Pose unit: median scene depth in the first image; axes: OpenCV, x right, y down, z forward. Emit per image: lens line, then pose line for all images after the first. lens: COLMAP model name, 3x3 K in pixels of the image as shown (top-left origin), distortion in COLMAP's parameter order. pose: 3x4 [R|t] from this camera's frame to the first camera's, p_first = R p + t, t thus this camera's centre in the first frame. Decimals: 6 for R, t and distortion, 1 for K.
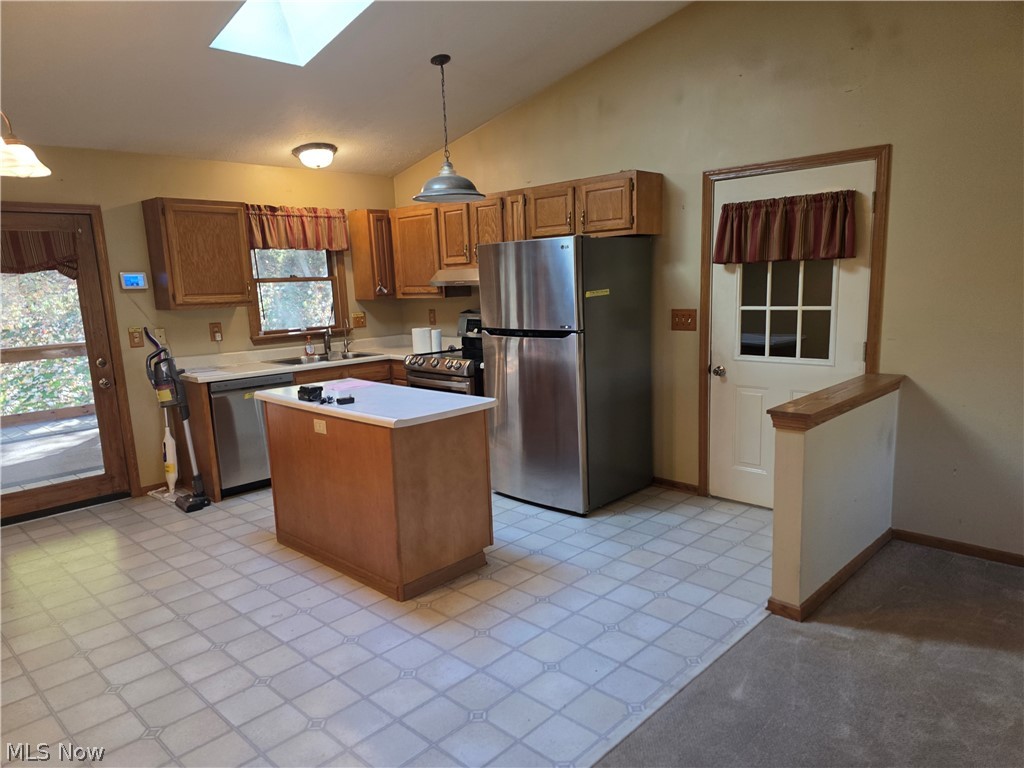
lens RADIAL K [[685.1, 0, 517.5], [0, 685.1, 395.9], [0, 0, 1]] dist [0.072655, -0.062433]
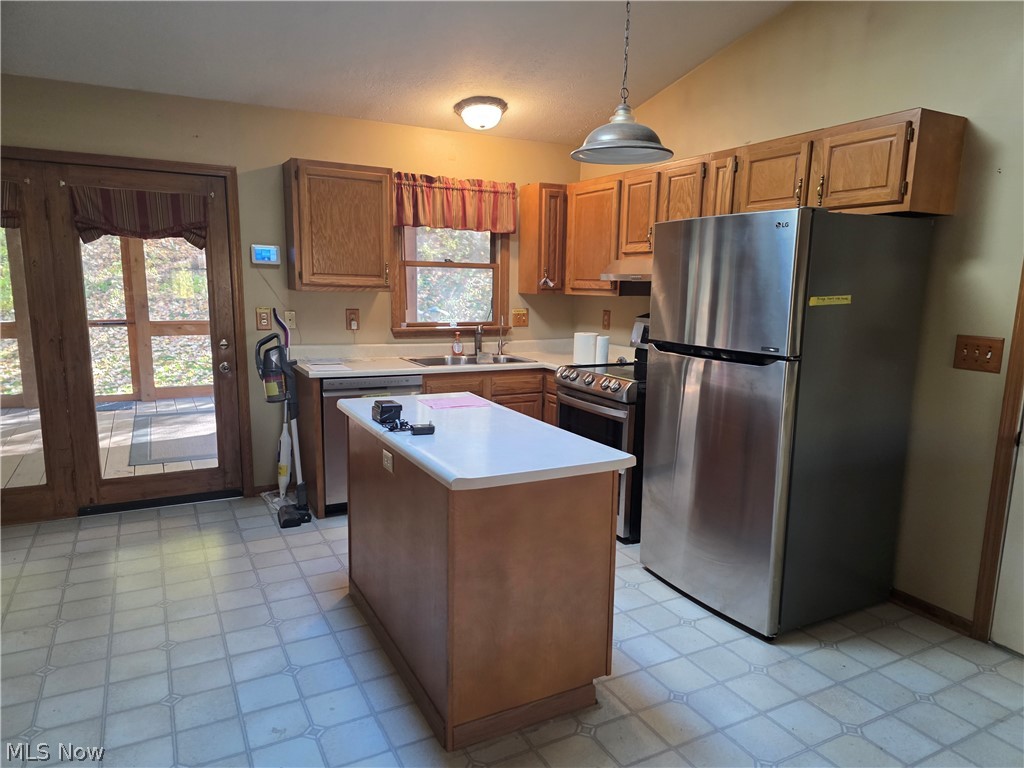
lens RADIAL K [[685.1, 0, 528.9], [0, 685.1, 402.2], [0, 0, 1]] dist [0.072655, -0.062433]
pose [[0.952304, 0.107915, -0.285432, 0.043650], [-0.105685, 0.994128, 0.023253, -0.041004], [0.286265, 0.008022, 0.958117, 0.299040]]
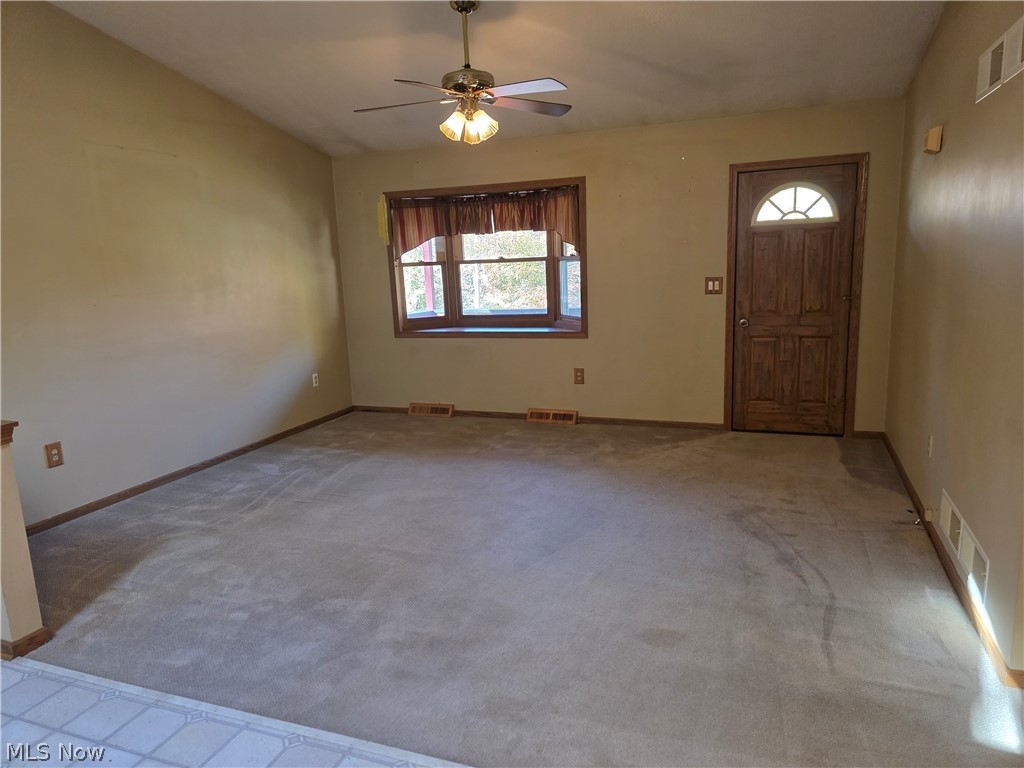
lens RADIAL K [[685.1, 0, 509.3], [0, 685.1, 384.5], [0, 0, 1]] dist [0.072655, -0.062433]
pose [[-0.383481, -0.119773, 0.915749, -0.465874], [0.210085, 0.954247, 0.212783, -0.055903], [-0.899337, 0.273983, -0.340773, 0.464227]]
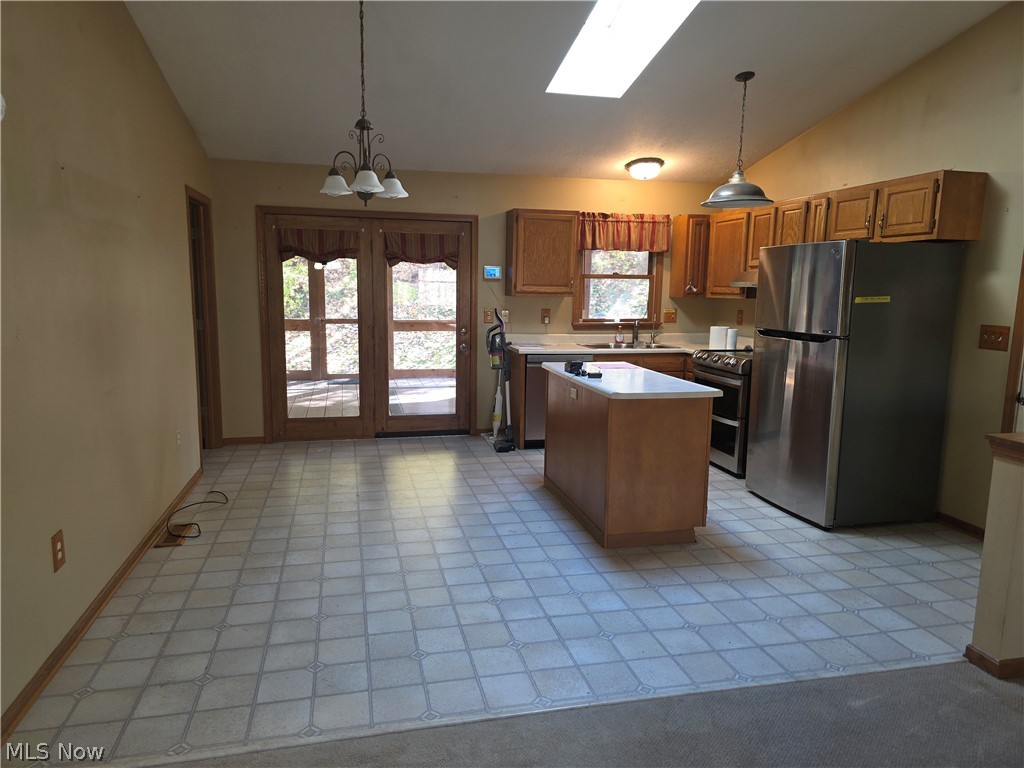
lens RADIAL K [[685.1, 0, 499.6], [0, 685.1, 378.5], [0, 0, 1]] dist [0.072655, -0.062433]
pose [[0.830759, 0.124409, -0.542552, 0.218960], [-0.139444, 0.990138, 0.013525, 0.016420], [0.538883, 0.064419, 0.839914, -0.078201]]
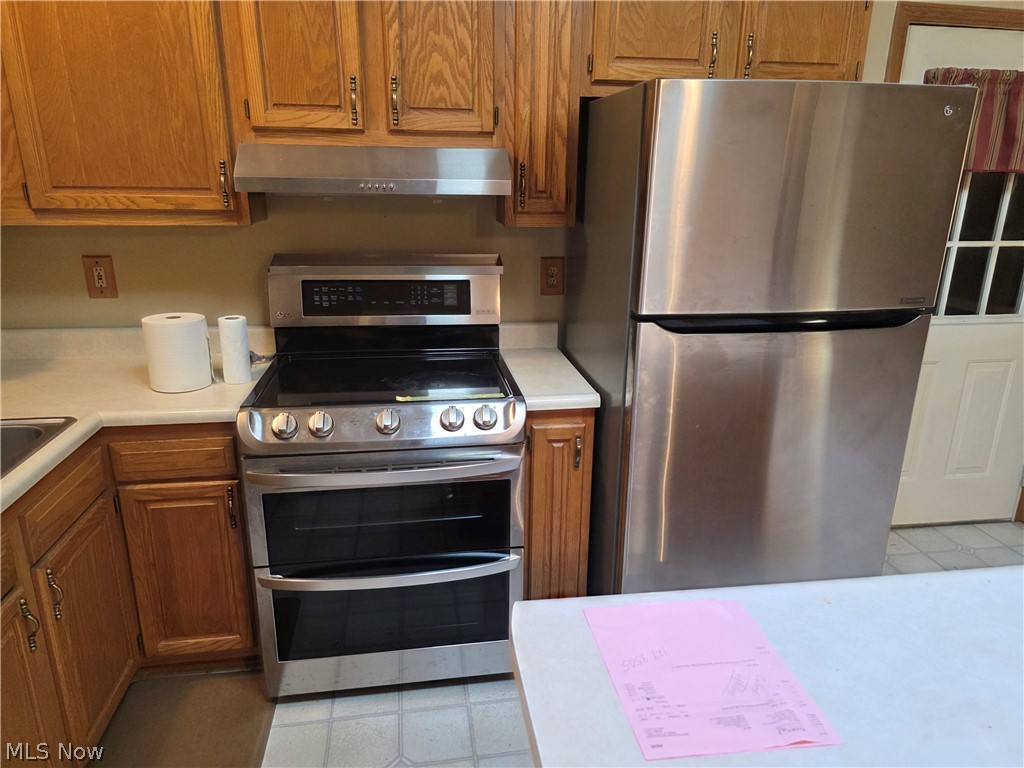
lens RADIAL K [[685.1, 0, 508.3], [0, 685.1, 387.8], [0, 0, 1]] dist [0.072655, -0.062433]
pose [[0.597058, -0.191816, 0.778928, -0.430601], [0.103988, 0.981306, 0.161944, -0.140076], [-0.795429, -0.015691, 0.605843, 0.901905]]
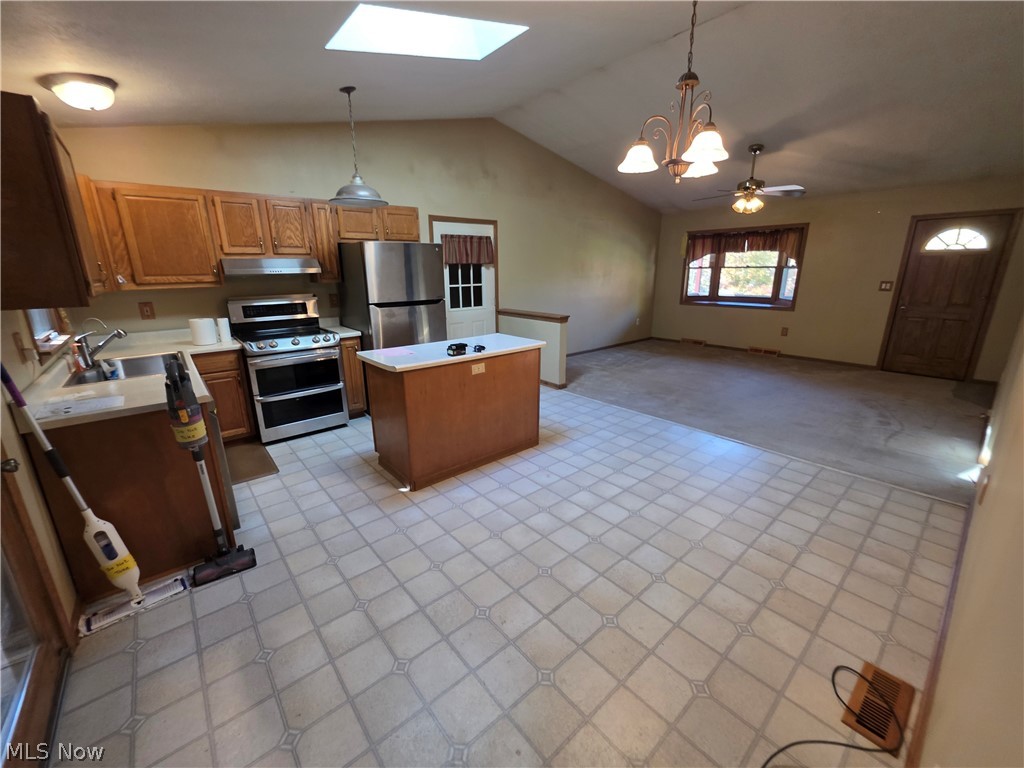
lens RADIAL K [[415.7, 0, 500.6], [0, 415.7, 380.3], [0, 0, 1]] dist [0.003543, -0.001122]
pose [[0.113110, -0.229305, 0.966760, -0.929548], [0.176411, 0.962180, 0.207579, -0.085681], [-0.977796, 0.147068, 0.149284, 0.700028]]
